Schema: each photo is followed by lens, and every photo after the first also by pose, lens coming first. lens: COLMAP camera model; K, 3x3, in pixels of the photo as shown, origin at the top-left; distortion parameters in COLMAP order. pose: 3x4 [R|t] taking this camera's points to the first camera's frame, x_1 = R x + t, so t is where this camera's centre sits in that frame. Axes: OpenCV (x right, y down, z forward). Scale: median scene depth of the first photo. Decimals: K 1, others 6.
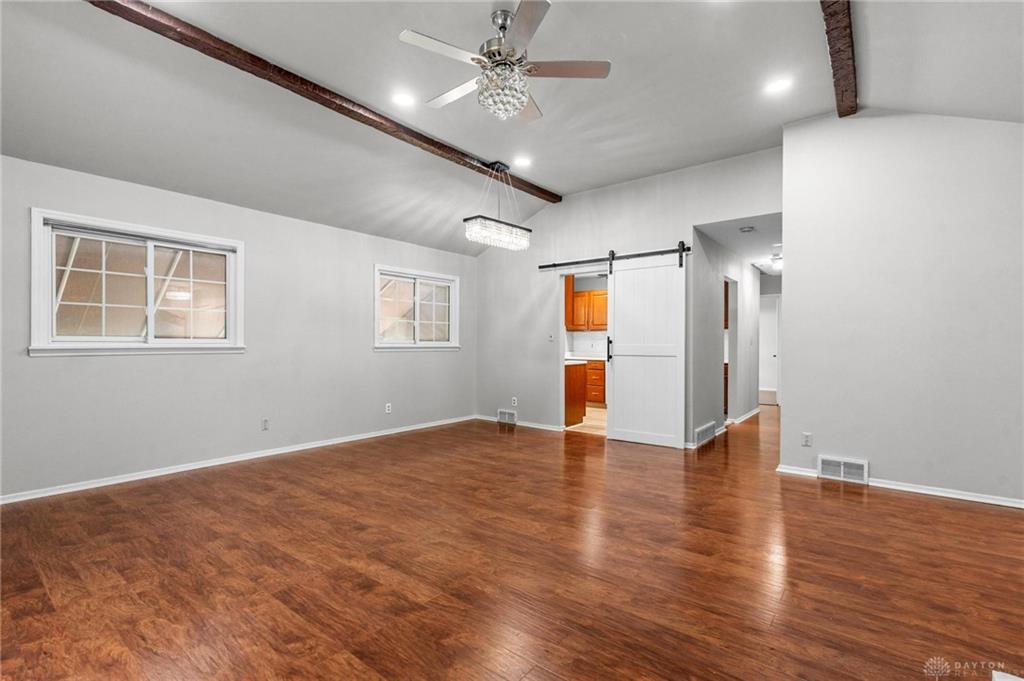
lens RADIAL K [[465.9, 0, 514.6], [0, 465.9, 352.8], [0, 0, 1]] dist [-0.001086, 0.000005]
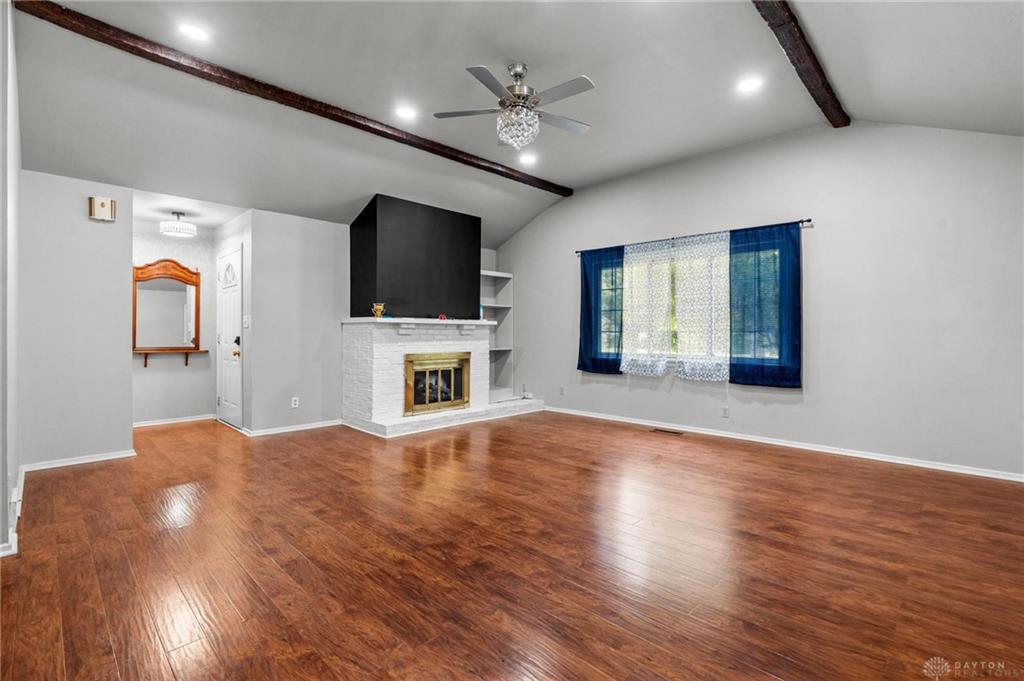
lens RADIAL K [[466.1, 0, 512.0], [0, 466.1, 340.5], [0, 0, 1]] dist [-0.003556, 0.000585]
pose [[-0.993723, -0.006596, 0.111672, -0.124227], [-0.002559, 0.999339, 0.036250, -0.032710], [-0.111838, 0.035737, -0.993084, 1.839559]]
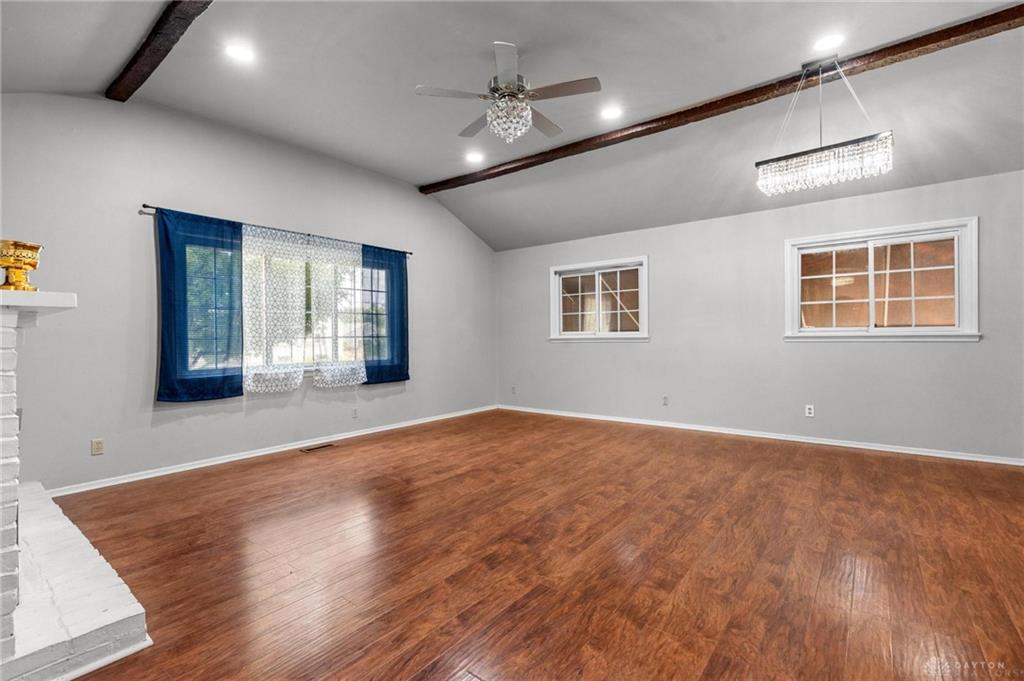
lens RADIAL K [[466.1, 0, 512.0], [0, 466.1, 340.5], [0, 0, 1]] dist [-0.003556, 0.000585]
pose [[0.001780, 0.005811, -0.999982, 0.944410], [-0.007086, 0.999958, 0.005798, -0.010292], [0.999973, 0.007076, 0.001821, 0.825592]]
